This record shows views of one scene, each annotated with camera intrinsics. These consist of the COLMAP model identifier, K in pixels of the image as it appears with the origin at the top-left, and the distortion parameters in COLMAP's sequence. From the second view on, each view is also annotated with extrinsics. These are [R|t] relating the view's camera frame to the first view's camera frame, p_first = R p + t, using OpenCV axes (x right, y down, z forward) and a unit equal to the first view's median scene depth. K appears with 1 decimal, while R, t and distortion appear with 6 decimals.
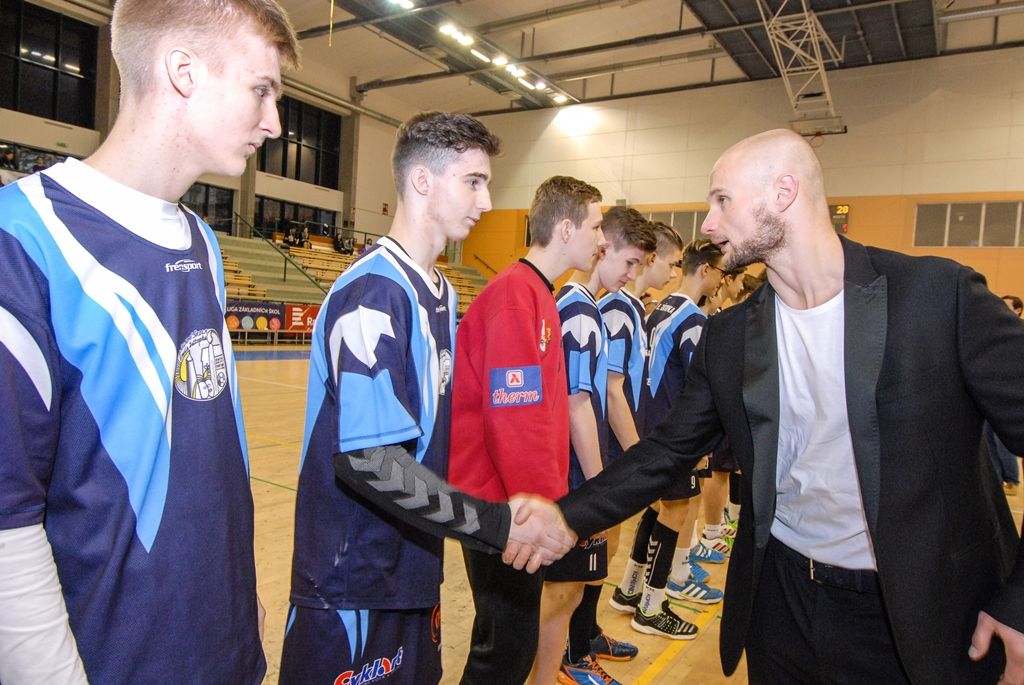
lens RADIAL K [[689.7, 0, 512.0], [0, 689.7, 342.5], [0, 0, 1]] dist [0.054001, -0.048719]
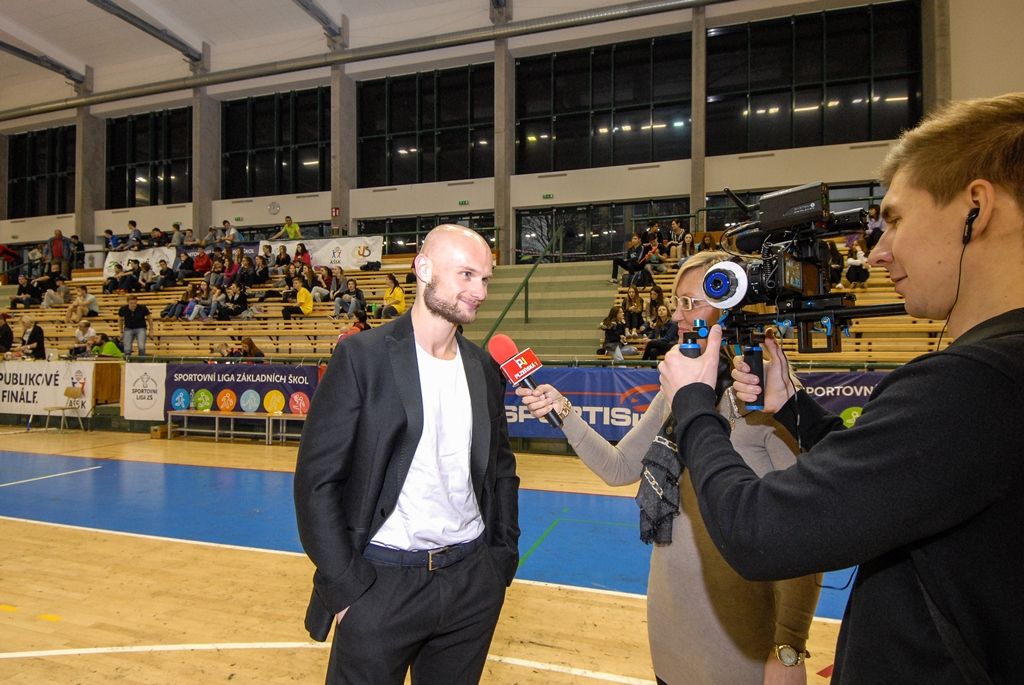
lens RADIAL K [[626.7, 0, 512.0], [0, 626.7, 342.5], [0, 0, 1]] dist [0.001104, 0.000166]
pose [[0.264642, -0.076251, -0.961327, 0.151645], [-0.023606, 0.996058, -0.085504, -0.029259], [0.964058, 0.045321, 0.261799, 0.855536]]
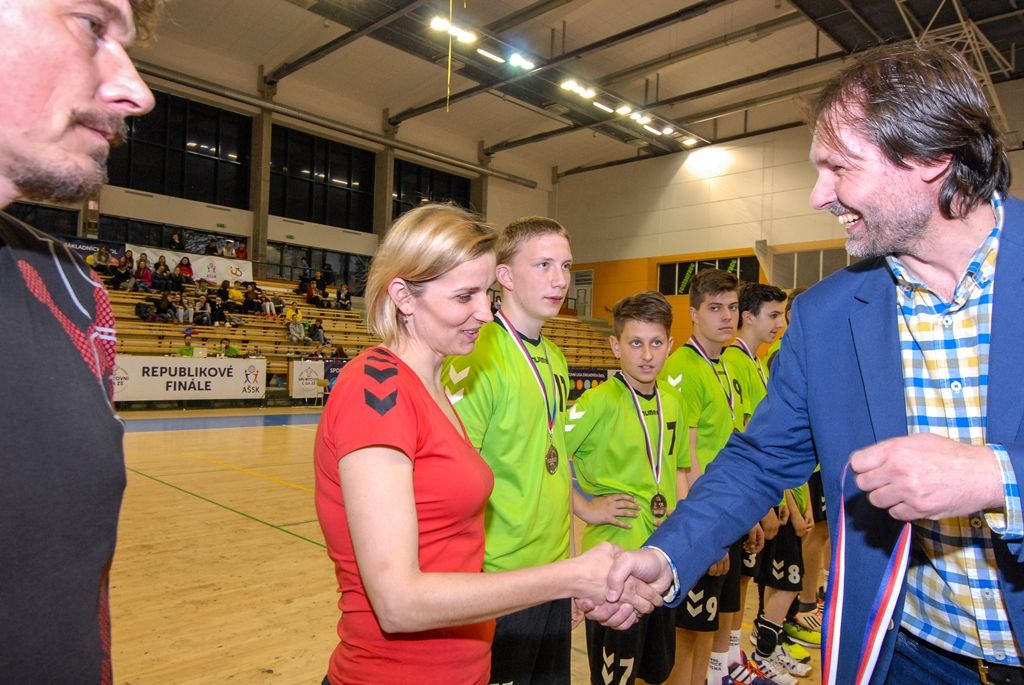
lens RADIAL K [[701.5, 0, 512.0], [0, 701.5, 342.5], [0, 0, 1]] dist [0.047546, -0.048626]
pose [[0.979715, -0.037507, -0.196853, 0.012573], [0.021835, 0.996460, -0.081189, 0.000053], [0.199202, 0.075244, 0.977066, 0.018980]]
